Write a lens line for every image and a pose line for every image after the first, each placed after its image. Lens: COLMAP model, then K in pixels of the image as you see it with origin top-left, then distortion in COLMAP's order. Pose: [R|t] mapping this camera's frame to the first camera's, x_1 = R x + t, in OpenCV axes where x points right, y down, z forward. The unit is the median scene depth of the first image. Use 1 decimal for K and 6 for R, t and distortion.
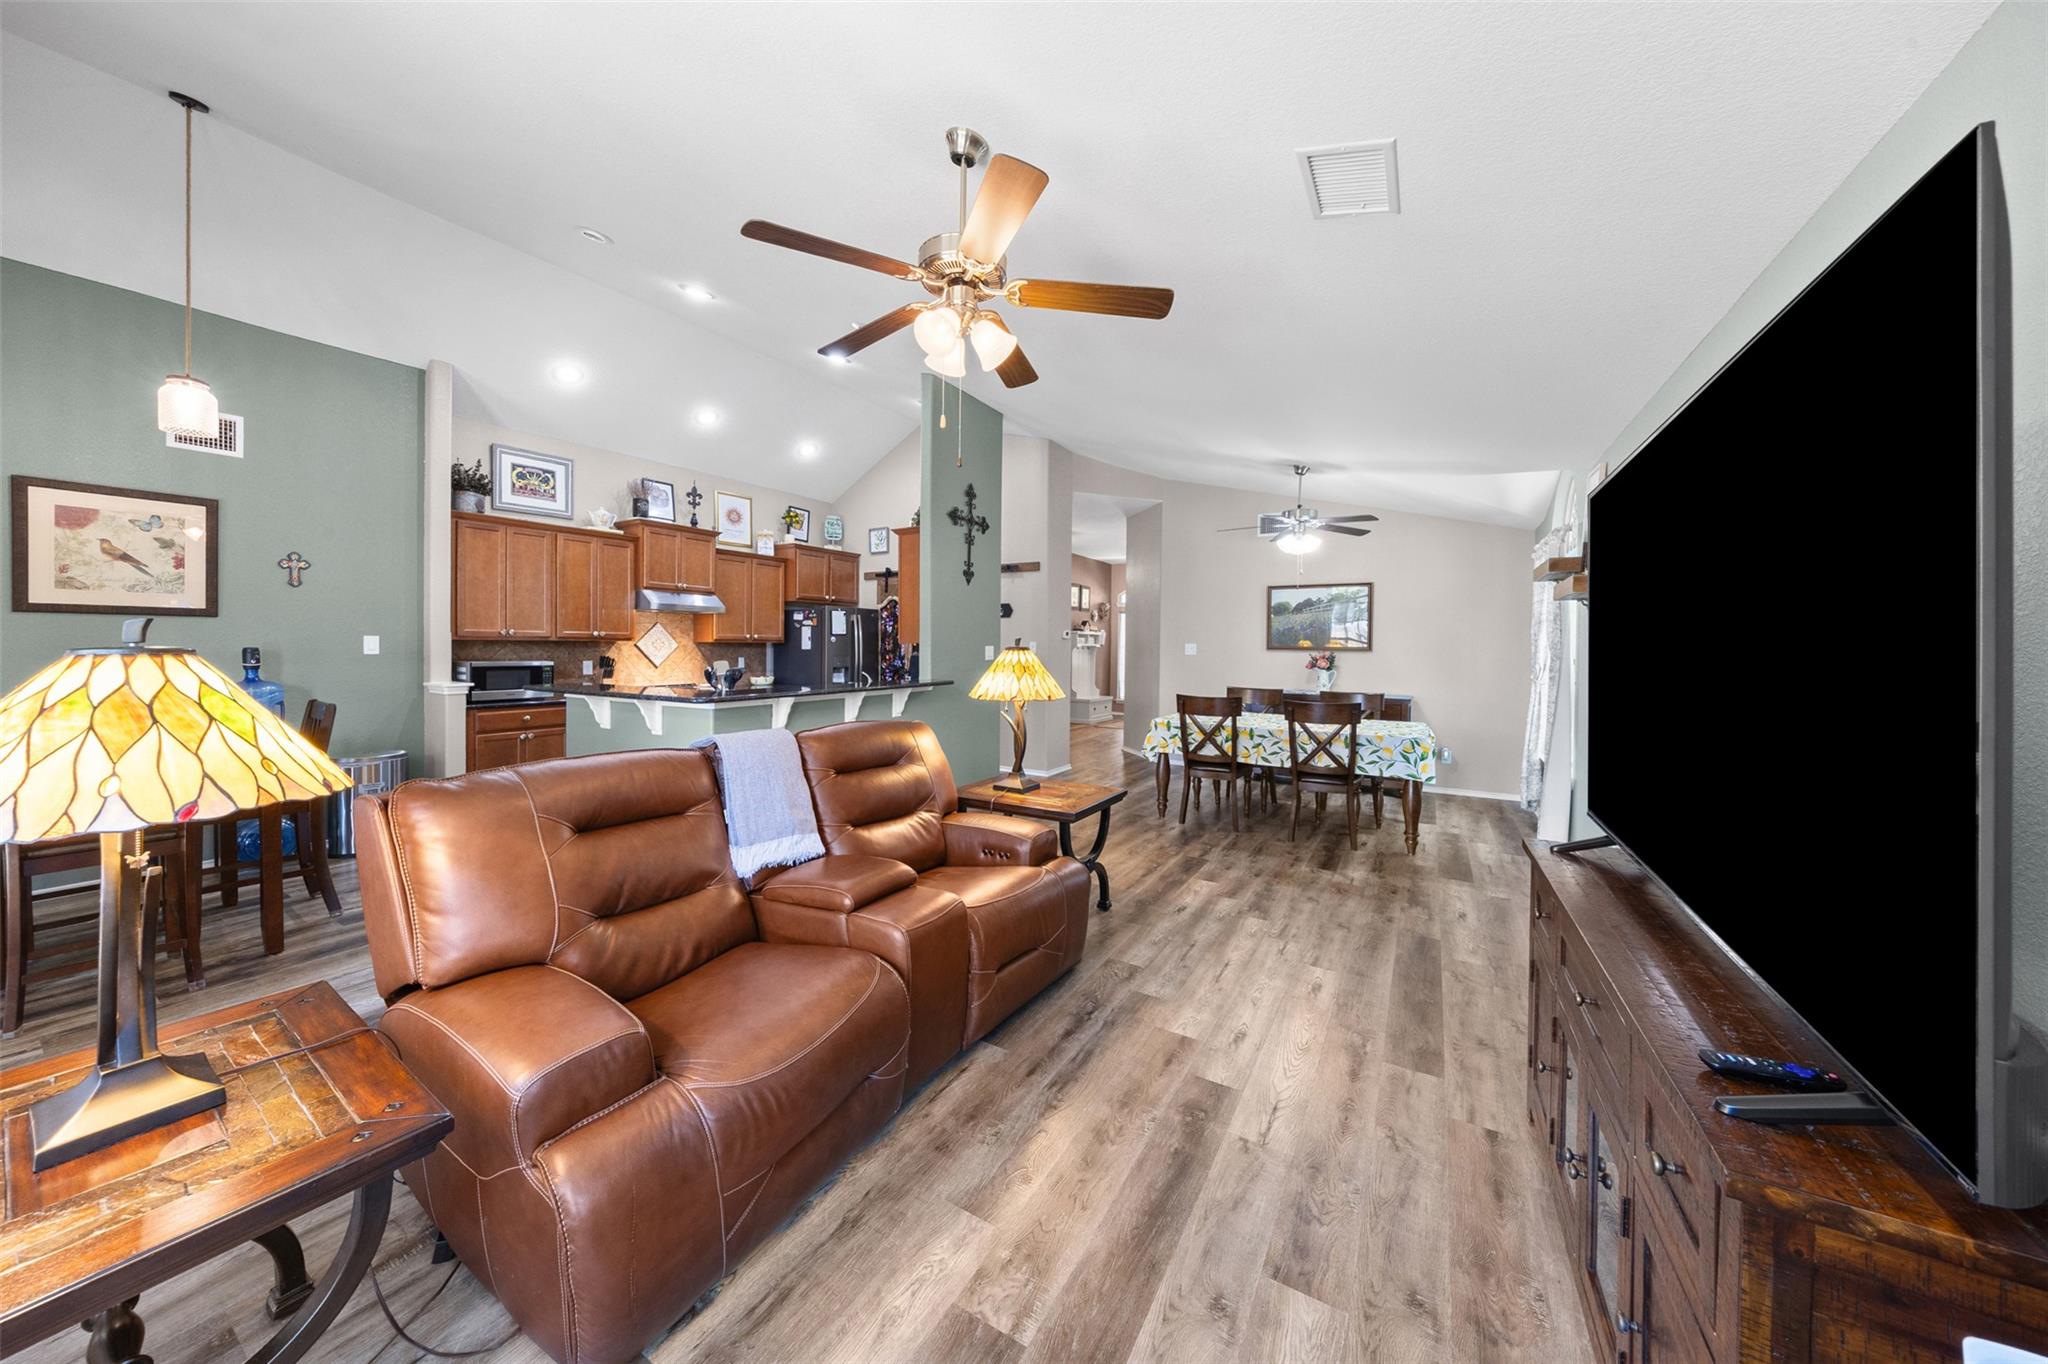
lens RADIAL K [[683.7, 0, 1024.9], [0, 683.7, 645.5], [0, 0, 1]] dist [0.000175, 0.000072]
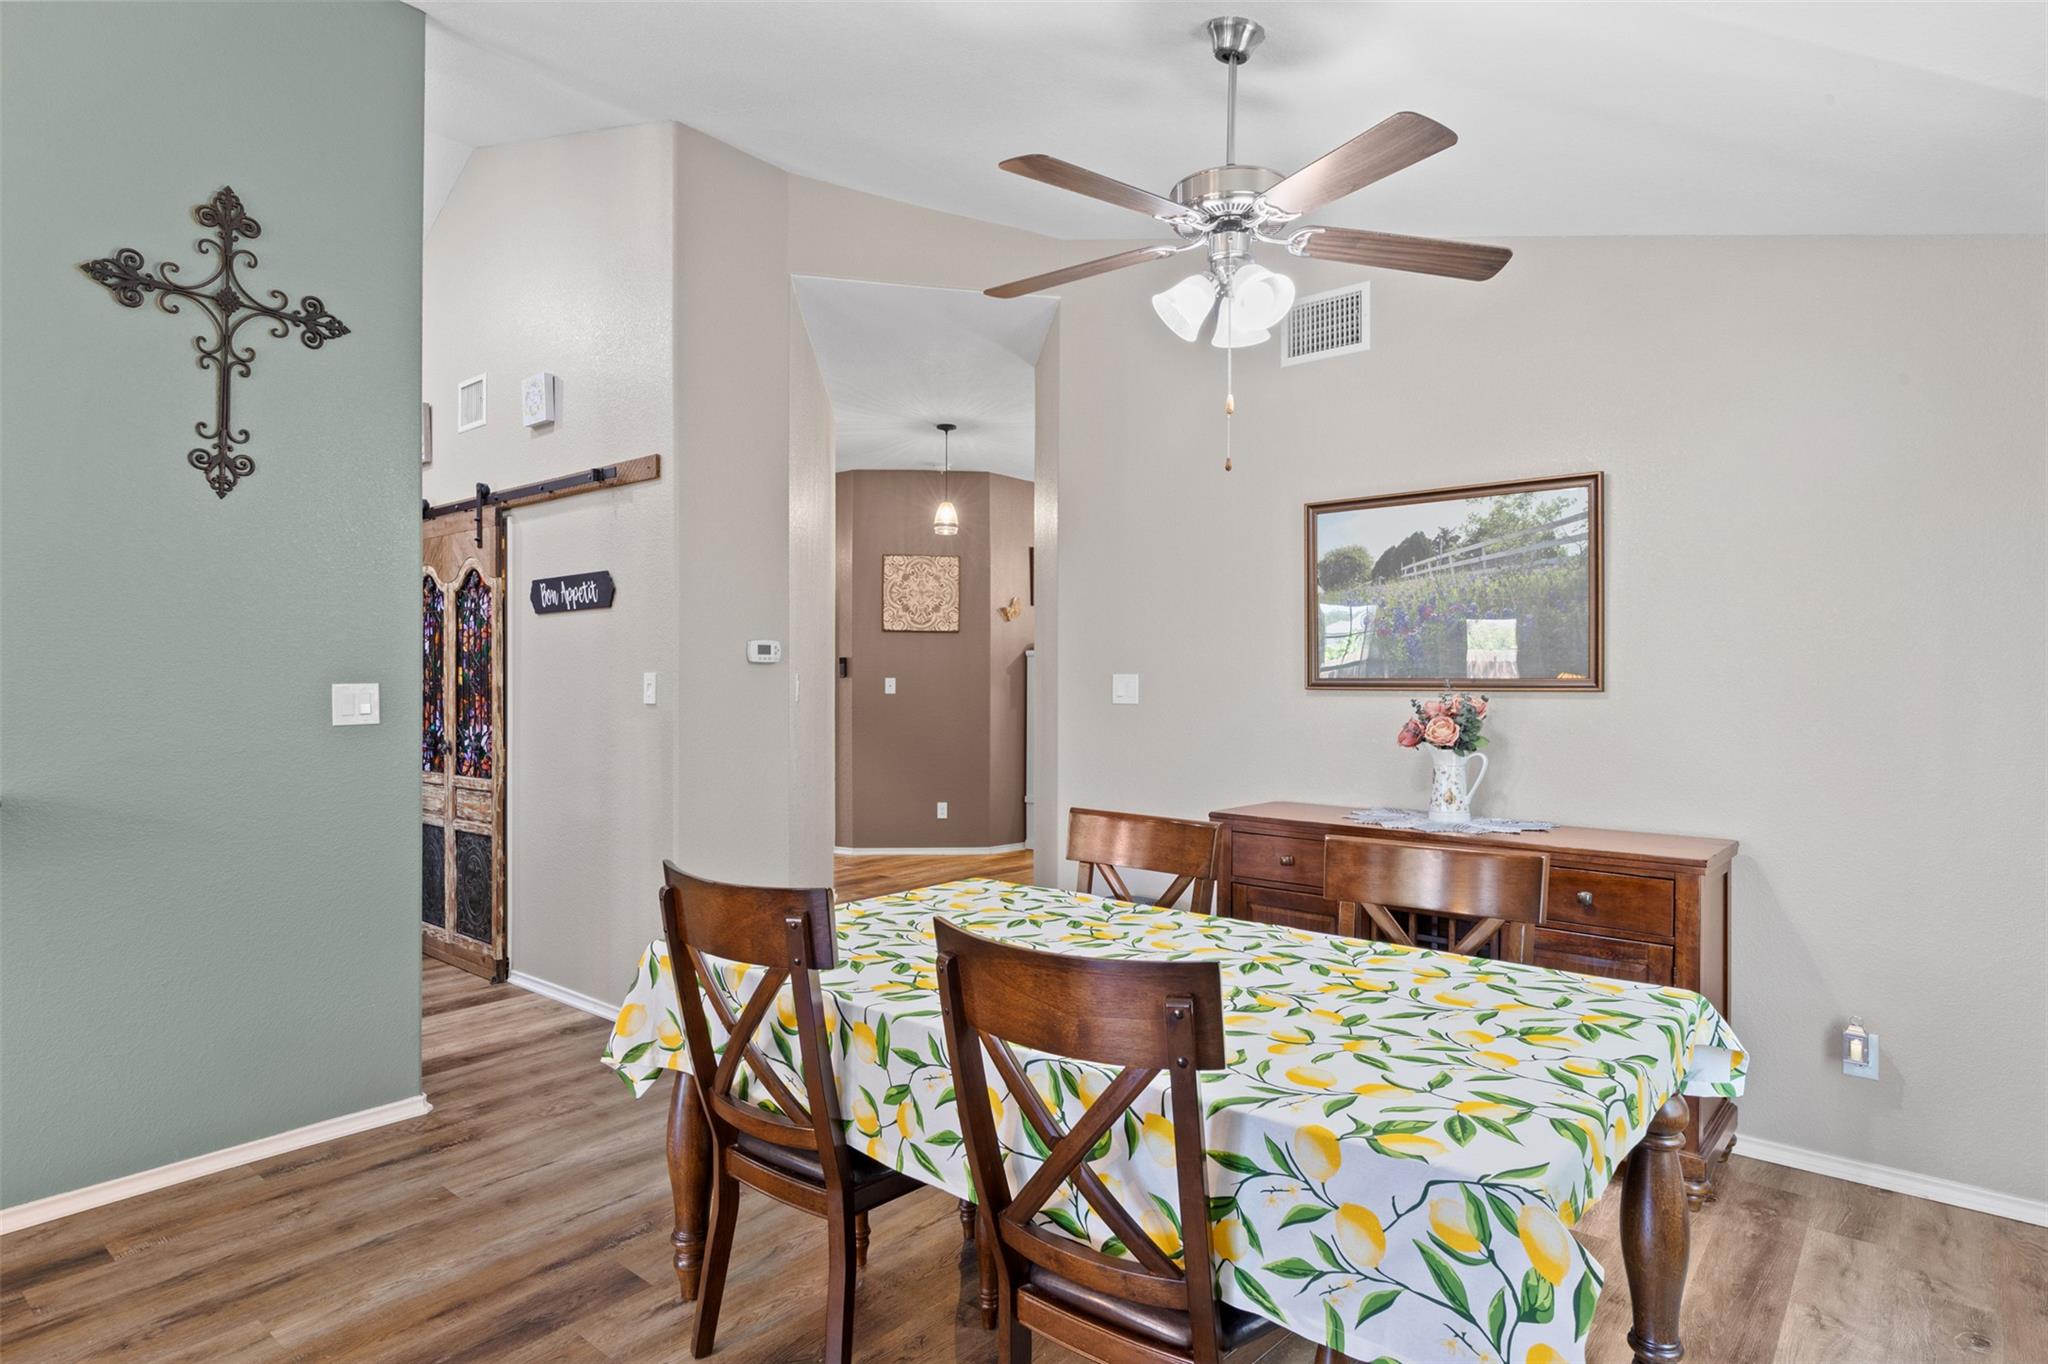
lens RADIAL K [[1117.9, 0, 1021.9], [0, 1117.9, 678.6], [0, 0, 1]] dist [0.016130, 0.000161]
pose [[0.987723, -0.005210, -0.156131, 0.376812], [0.005765, 0.999979, 0.003100, -0.001293], [0.156111, -0.003962, 0.987732, 0.521323]]
